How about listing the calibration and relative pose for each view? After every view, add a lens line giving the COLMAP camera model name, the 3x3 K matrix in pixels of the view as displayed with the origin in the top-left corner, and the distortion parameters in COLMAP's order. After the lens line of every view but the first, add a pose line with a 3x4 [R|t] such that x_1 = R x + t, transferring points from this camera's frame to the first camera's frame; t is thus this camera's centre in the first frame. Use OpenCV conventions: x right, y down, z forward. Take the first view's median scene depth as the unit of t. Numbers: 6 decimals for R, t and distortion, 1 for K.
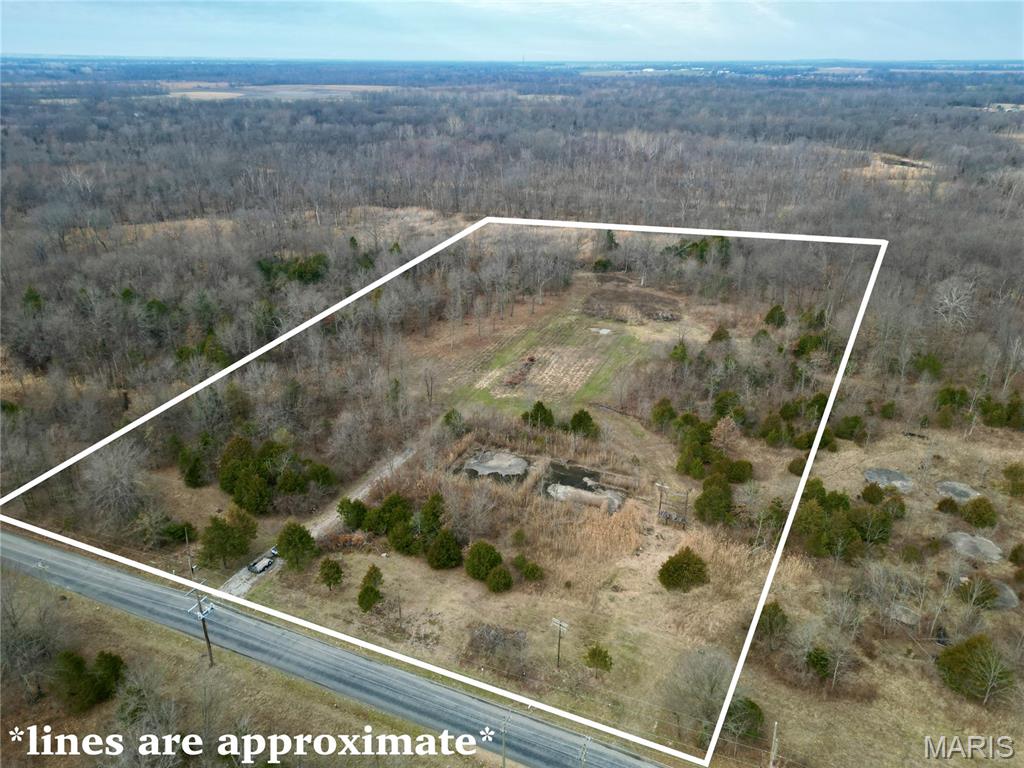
lens RADIAL K [[707.6, 0, 512.0], [0, 707.6, 384.0], [0, 0, 1]] dist [0.097880, -0.092353]
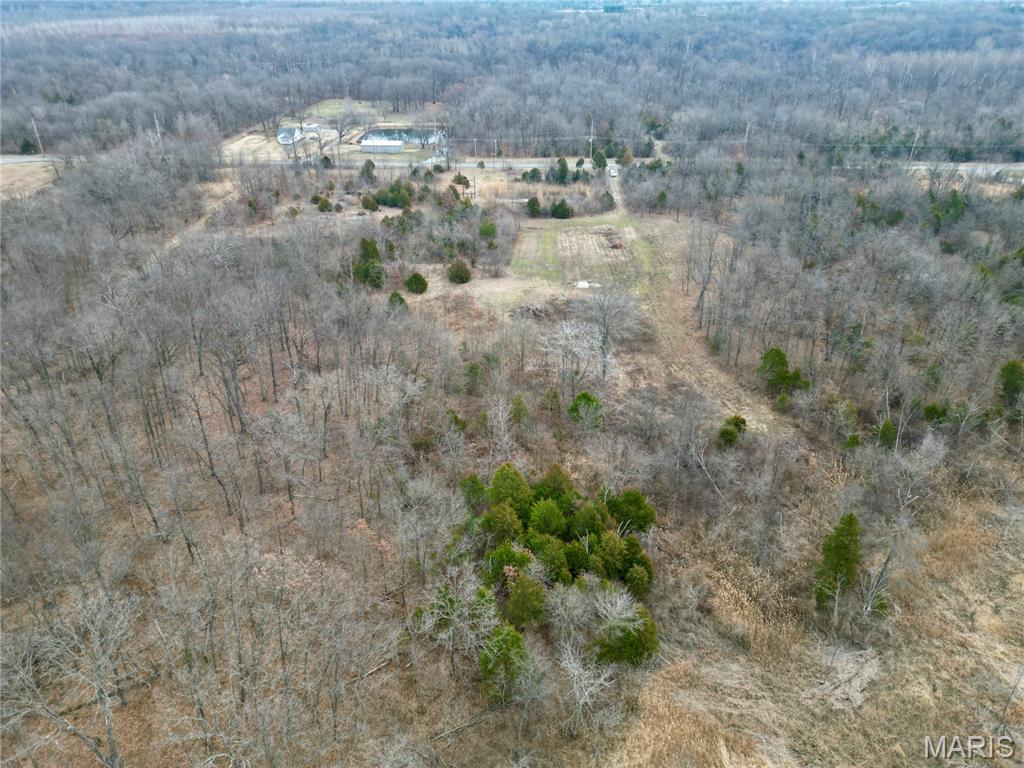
lens RADIAL K [[707.6, 0, 512.0], [0, 707.6, 384.0], [0, 0, 1]] dist [0.097880, -0.092353]
pose [[-0.931712, 0.176485, -0.317438, 0.496940], [-0.151935, 0.604467, 0.782007, -0.652588], [0.329893, 0.776835, -0.536374, 1.477658]]
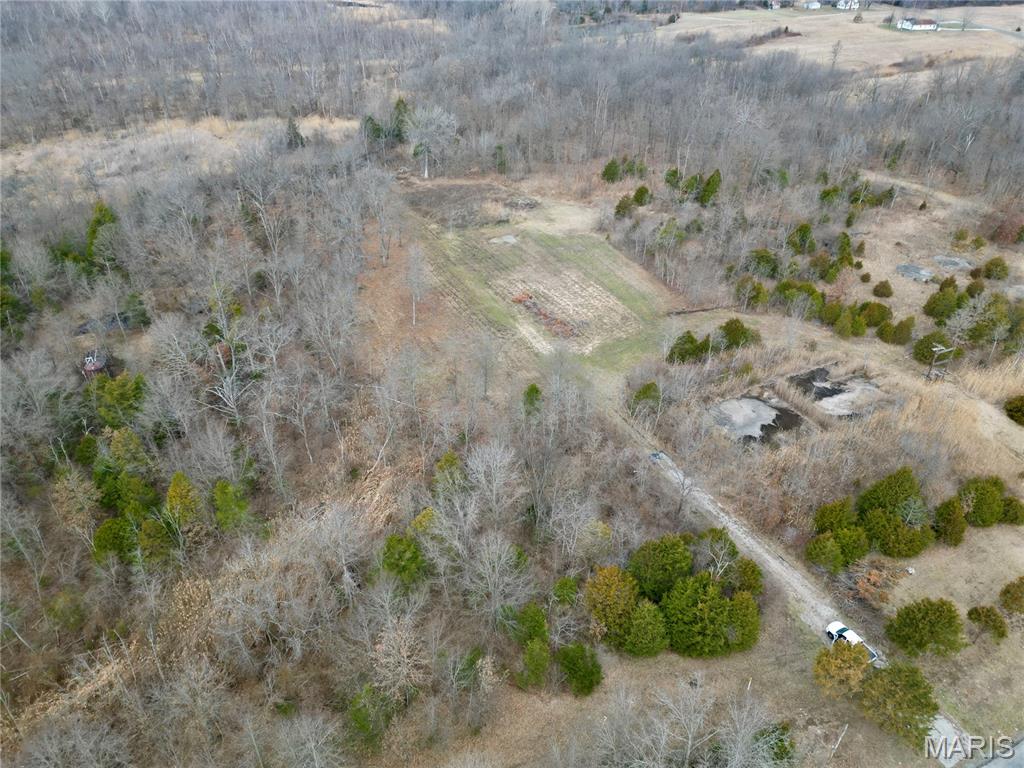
lens RADIAL K [[709.1, 0, 512.0], [0, 709.1, 384.0], [0, 0, 1]] dist [0.072361, -0.054086]
pose [[0.642107, -0.429744, 0.634837, -0.447416], [0.311346, 0.902920, 0.296308, -0.158827], [-0.700545, 0.007392, 0.713570, 0.387441]]
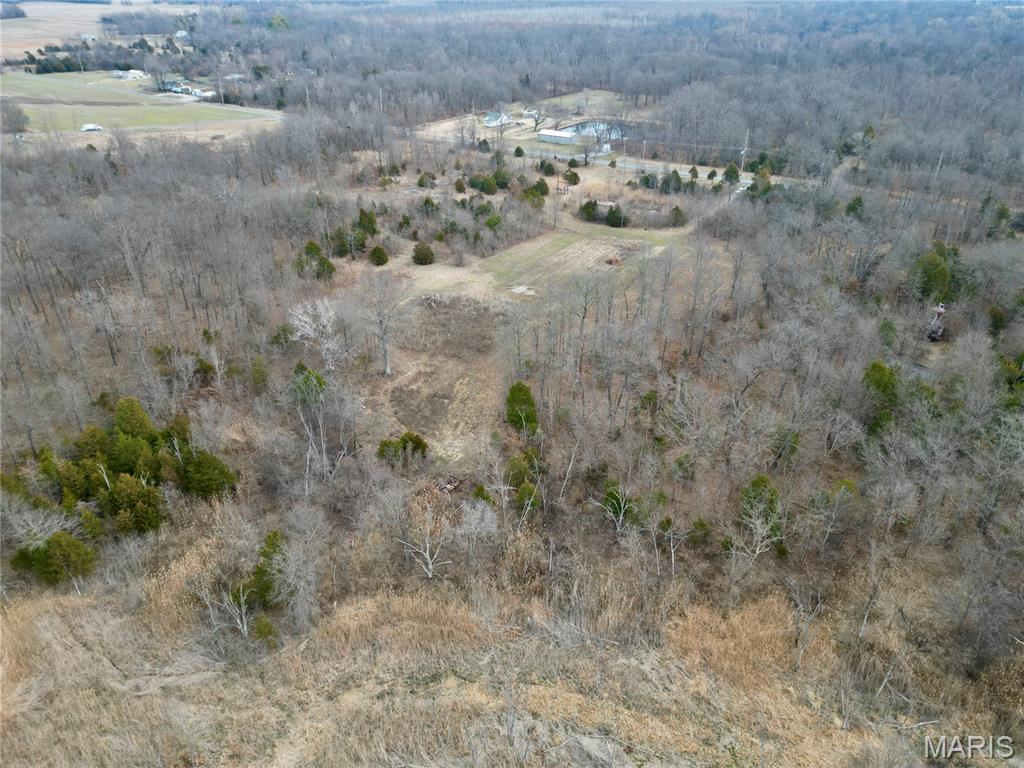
lens RADIAL K [[707.6, 0, 512.0], [0, 707.6, 384.0], [0, 0, 1]] dist [0.097880, -0.092353]
pose [[-0.984646, -0.091863, 0.148438, 0.000791], [0.067024, 0.586210, 0.807382, -0.676337], [-0.161184, 0.804934, -0.571052, 1.519927]]
